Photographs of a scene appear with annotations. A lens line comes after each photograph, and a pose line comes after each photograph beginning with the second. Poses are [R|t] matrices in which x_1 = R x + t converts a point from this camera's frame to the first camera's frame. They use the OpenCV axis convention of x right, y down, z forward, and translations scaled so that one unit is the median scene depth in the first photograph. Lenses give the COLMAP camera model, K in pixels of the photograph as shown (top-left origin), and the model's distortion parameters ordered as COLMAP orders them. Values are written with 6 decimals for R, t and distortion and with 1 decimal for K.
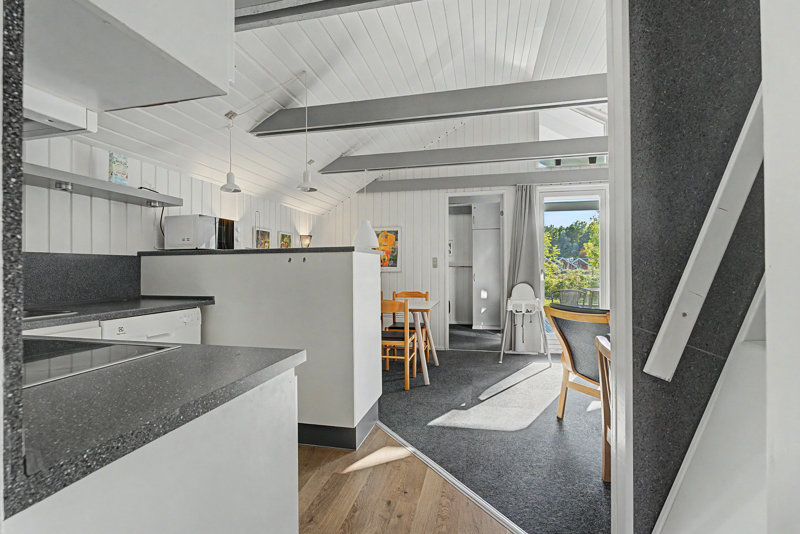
lens RADIAL K [[391.3, 0, 401.4], [0, 391.3, 266.9], [0, 0, 1]] dist [0.001977, 0.000096]
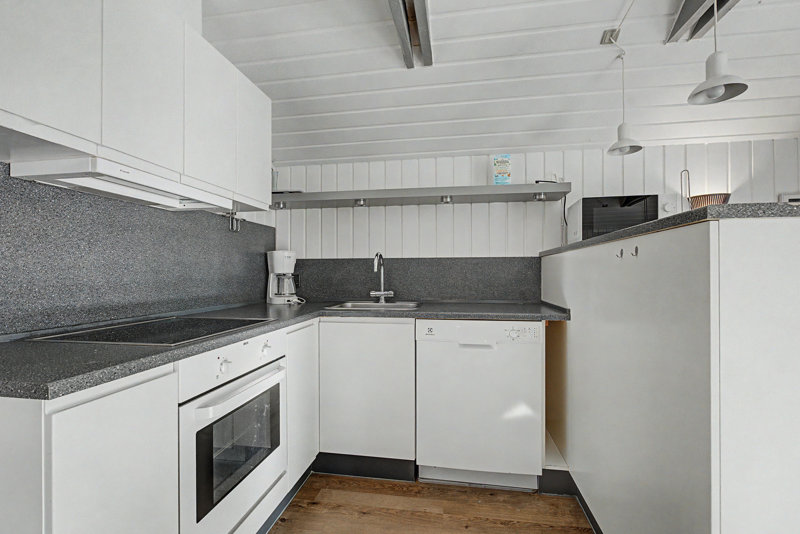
lens RADIAL K [[365.9, 0, 397.7], [0, 365.9, 270.1], [0, 0, 1]] dist [-0.000391, -0.001411]
pose [[0.053567, -0.011309, -0.998500, 0.167222], [0.008299, 0.999906, -0.010880, 0.009695], [0.998530, -0.007704, 0.053656, 0.651316]]
